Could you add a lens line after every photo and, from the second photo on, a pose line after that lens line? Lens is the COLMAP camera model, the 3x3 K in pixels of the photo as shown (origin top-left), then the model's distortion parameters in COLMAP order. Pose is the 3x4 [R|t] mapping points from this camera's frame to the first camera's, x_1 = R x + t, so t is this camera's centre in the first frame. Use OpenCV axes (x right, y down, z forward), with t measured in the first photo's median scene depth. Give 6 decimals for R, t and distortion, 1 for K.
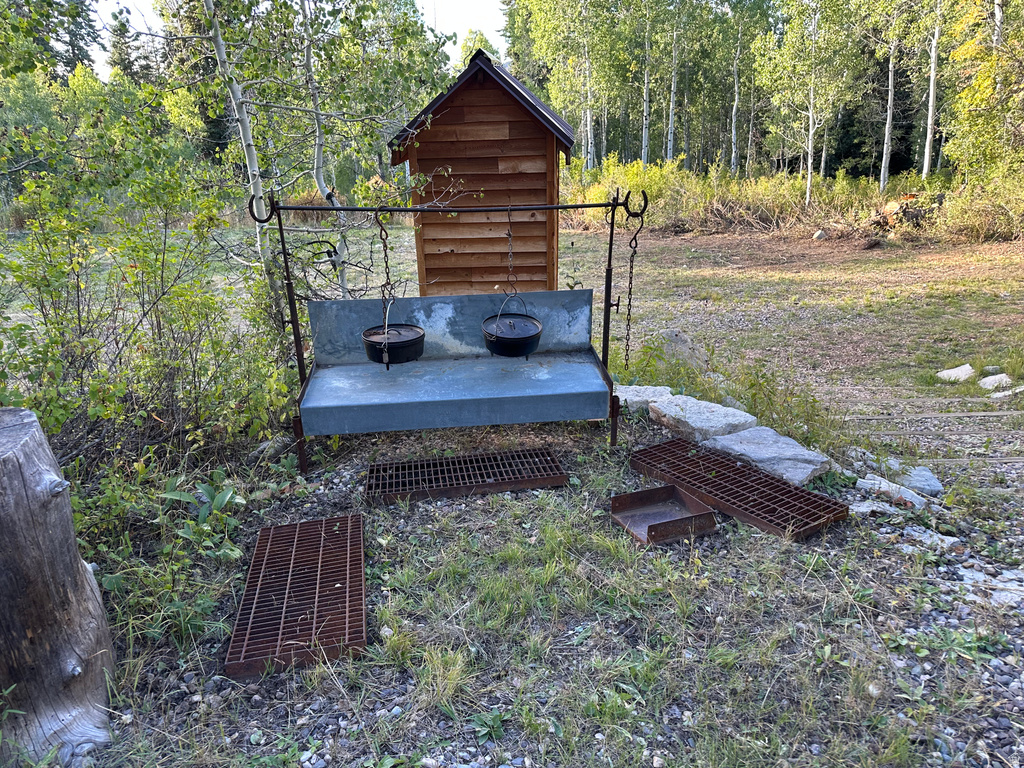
lens RADIAL K [[715.7, 0, 514.5], [0, 715.7, 400.1], [0, 0, 1]] dist [0.020064, -0.033203]
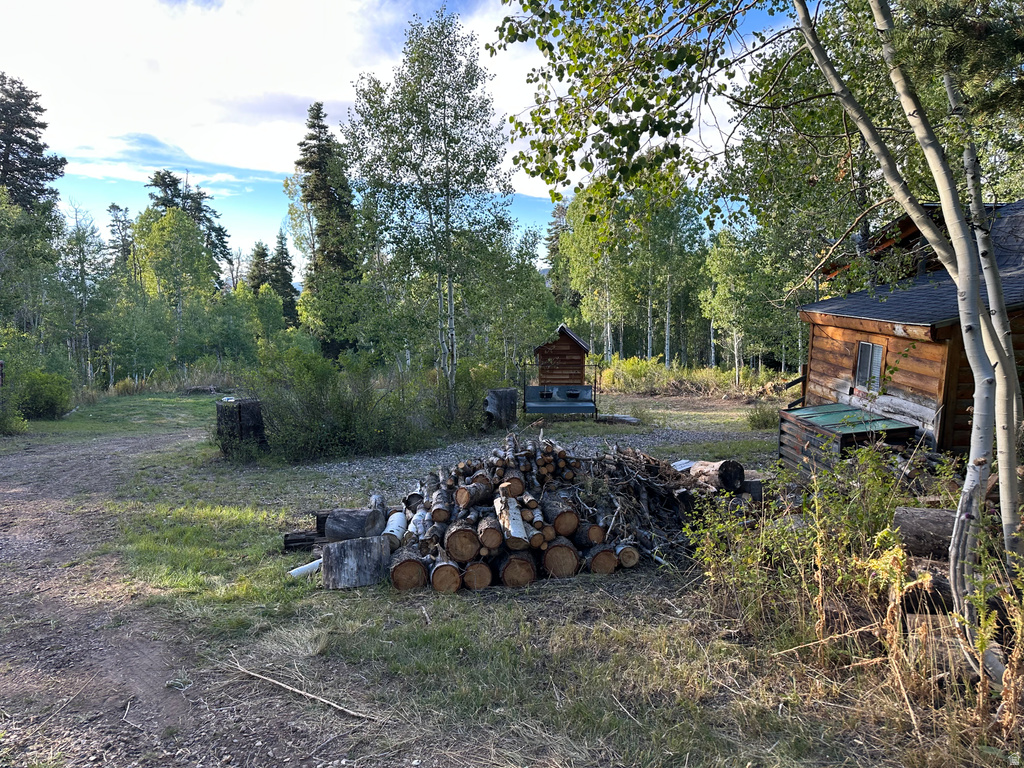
lens RADIAL K [[715.7, 0, 514.5], [0, 715.7, 400.1], [0, 0, 1]] dist [0.020064, -0.033203]
pose [[0.998676, 0.028112, -0.043086, -0.035972], [-0.038192, 0.966241, -0.254794, 0.225163], [0.034468, 0.256102, 0.966035, -0.674382]]
